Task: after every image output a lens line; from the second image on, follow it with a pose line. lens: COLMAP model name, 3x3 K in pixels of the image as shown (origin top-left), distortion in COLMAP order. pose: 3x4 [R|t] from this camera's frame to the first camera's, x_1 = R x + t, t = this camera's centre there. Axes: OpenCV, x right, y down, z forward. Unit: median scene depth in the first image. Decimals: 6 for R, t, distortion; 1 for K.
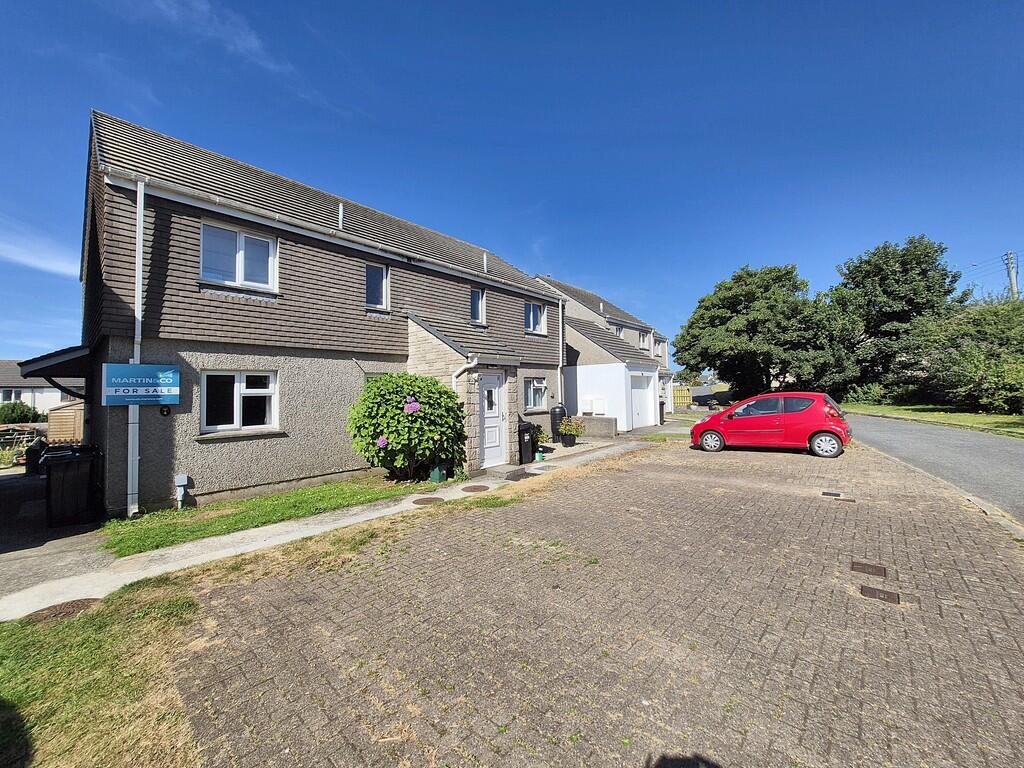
lens RADIAL K [[400.7, 0, 518.7], [0, 400.7, 377.0], [0, 0, 1]] dist [0.003055, -0.000652]
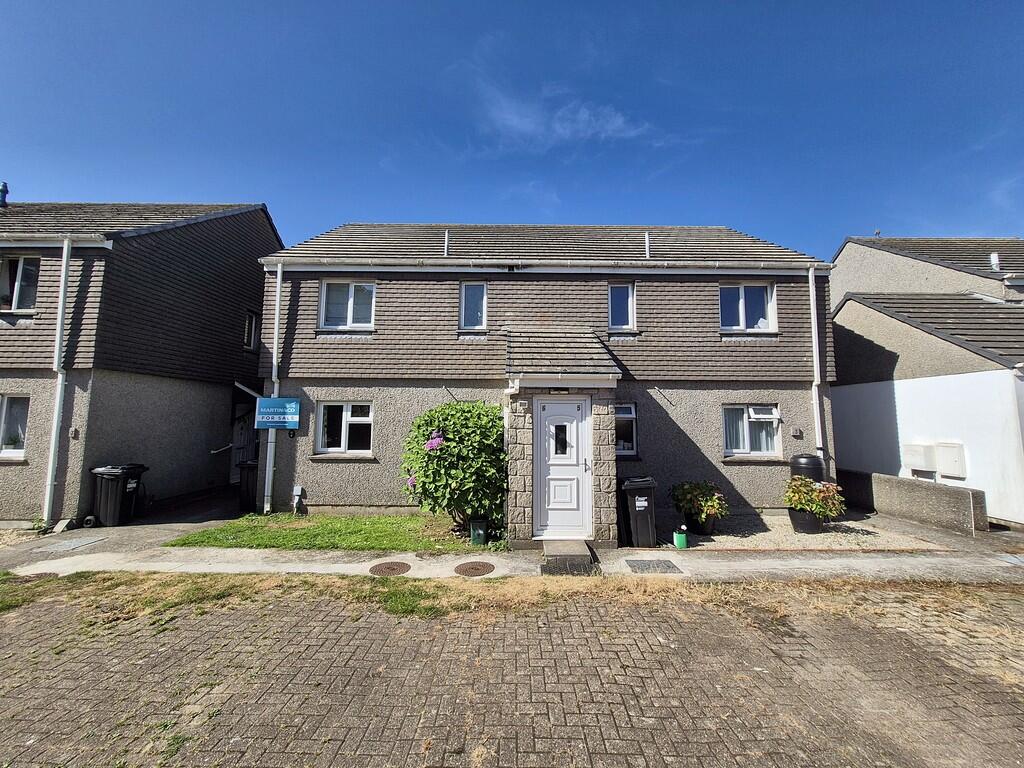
lens RADIAL K [[400.7, 0, 518.7], [0, 400.7, 377.0], [0, 0, 1]] dist [0.003055, -0.000652]
pose [[0.662211, -0.050638, -0.747605, 0.436578], [0.009748, 0.998212, -0.058979, -0.010770], [0.749254, 0.031769, 0.661520, 0.531729]]
